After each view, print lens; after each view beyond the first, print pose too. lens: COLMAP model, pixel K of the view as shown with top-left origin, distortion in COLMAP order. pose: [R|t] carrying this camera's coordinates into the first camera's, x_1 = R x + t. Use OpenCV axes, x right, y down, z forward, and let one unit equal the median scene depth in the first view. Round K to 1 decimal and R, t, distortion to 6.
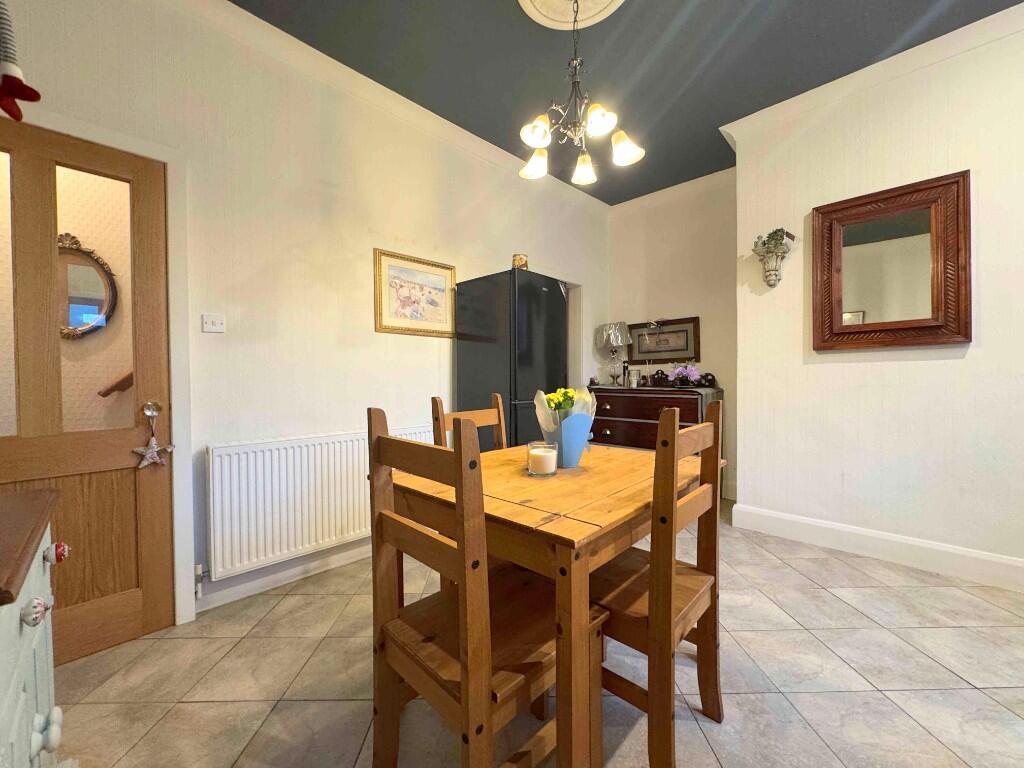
lens RADIAL K [[408.9, 0, 512.0], [0, 408.9, 384.0], [0, 0, 1]] dist [-0.001278, 0.000320]
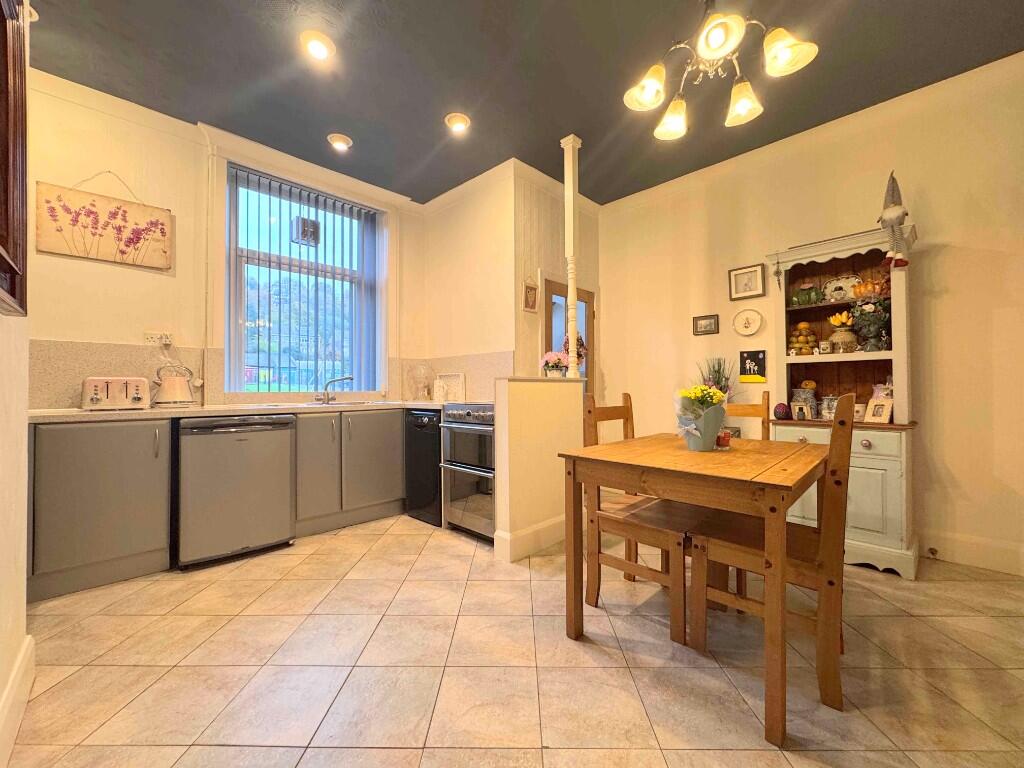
lens RADIAL K [[408.9, 0, 512.0], [0, 408.9, 384.0], [0, 0, 1]] dist [-0.001278, 0.000320]
pose [[-0.999467, 0.014878, 0.029074, 0.373851], [0.015100, 0.999858, 0.007437, -0.005391], [-0.028960, 0.007872, -0.999550, 1.294349]]
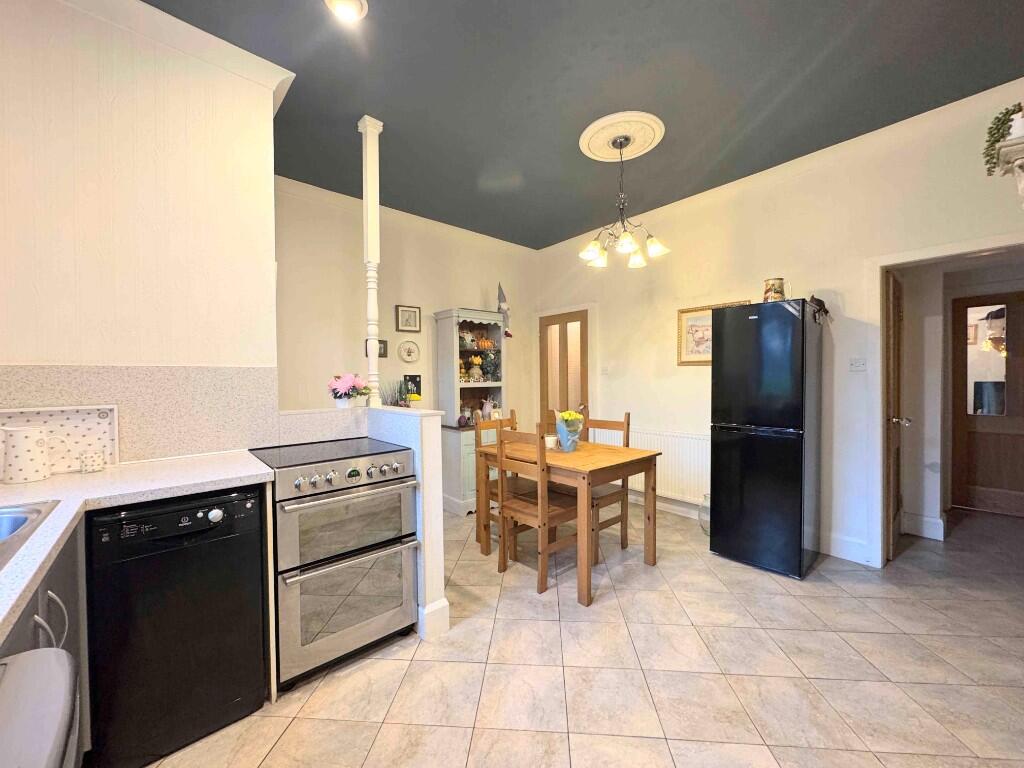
lens RADIAL K [[408.9, 0, 512.0], [0, 408.9, 384.0], [0, 0, 1]] dist [-0.001278, 0.000320]
pose [[-0.088782, 0.024383, -0.995753, 1.211624], [-0.006326, 0.999666, 0.025043, -0.094515], [0.996031, 0.008523, -0.088598, 0.527279]]
